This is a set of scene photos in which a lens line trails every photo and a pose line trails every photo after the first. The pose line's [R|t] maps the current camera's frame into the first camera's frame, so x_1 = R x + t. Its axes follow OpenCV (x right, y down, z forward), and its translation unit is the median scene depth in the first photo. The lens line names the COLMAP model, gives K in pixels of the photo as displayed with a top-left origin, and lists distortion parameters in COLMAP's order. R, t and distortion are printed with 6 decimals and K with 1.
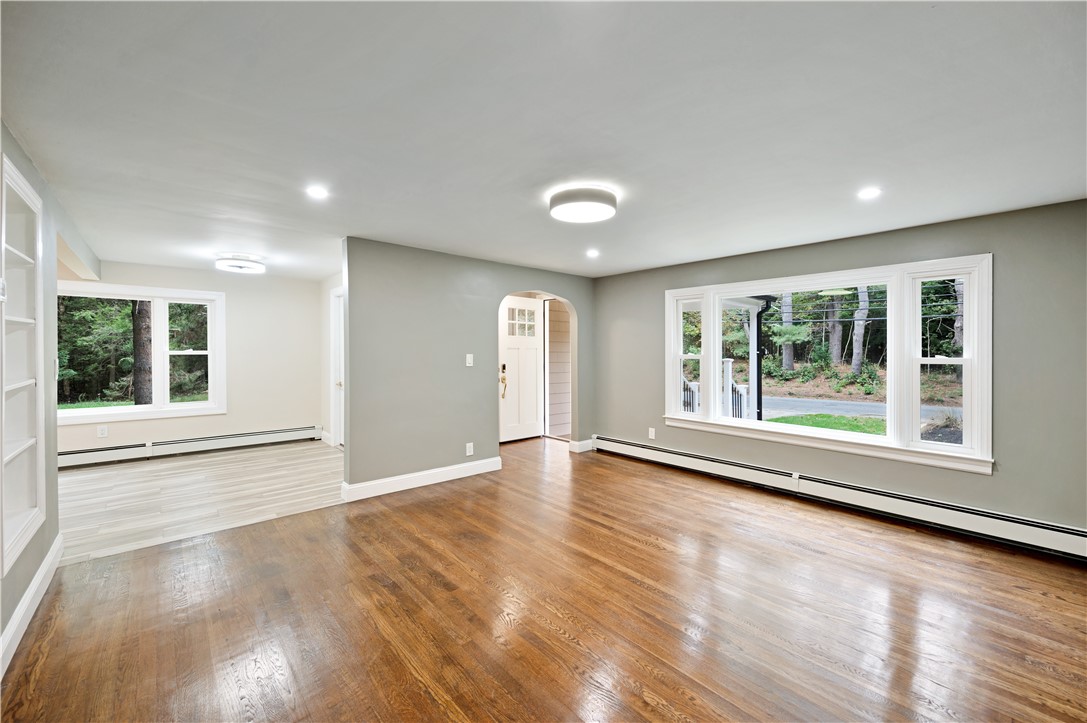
lens RADIAL K [[432.4, 0, 551.8], [0, 432.4, 355.6], [0, 0, 1]] dist [-0.000739, -0.000172]
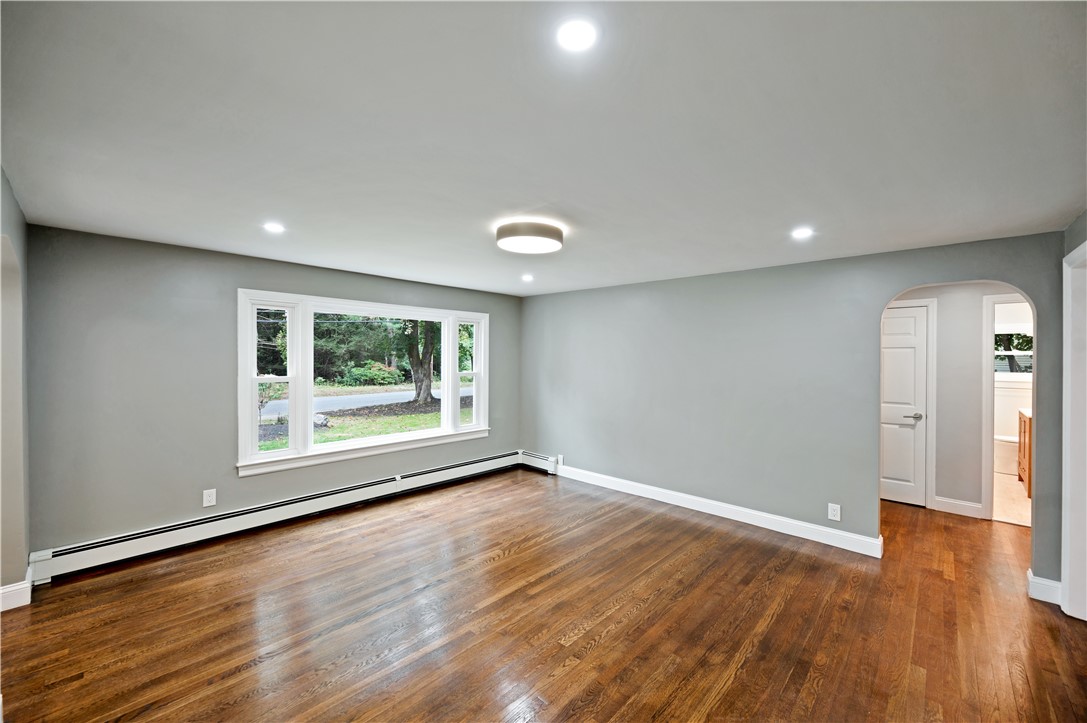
lens RADIAL K [[432.4, 0, 548.8], [0, 432.4, 363.6], [0, 0, 1]] dist [-0.000739, -0.000172]
pose [[-0.090143, -0.020954, 0.995708, -0.775534], [0.000891, 0.999777, 0.021120, -0.065627], [-0.995928, 0.002791, -0.090104, 0.883408]]
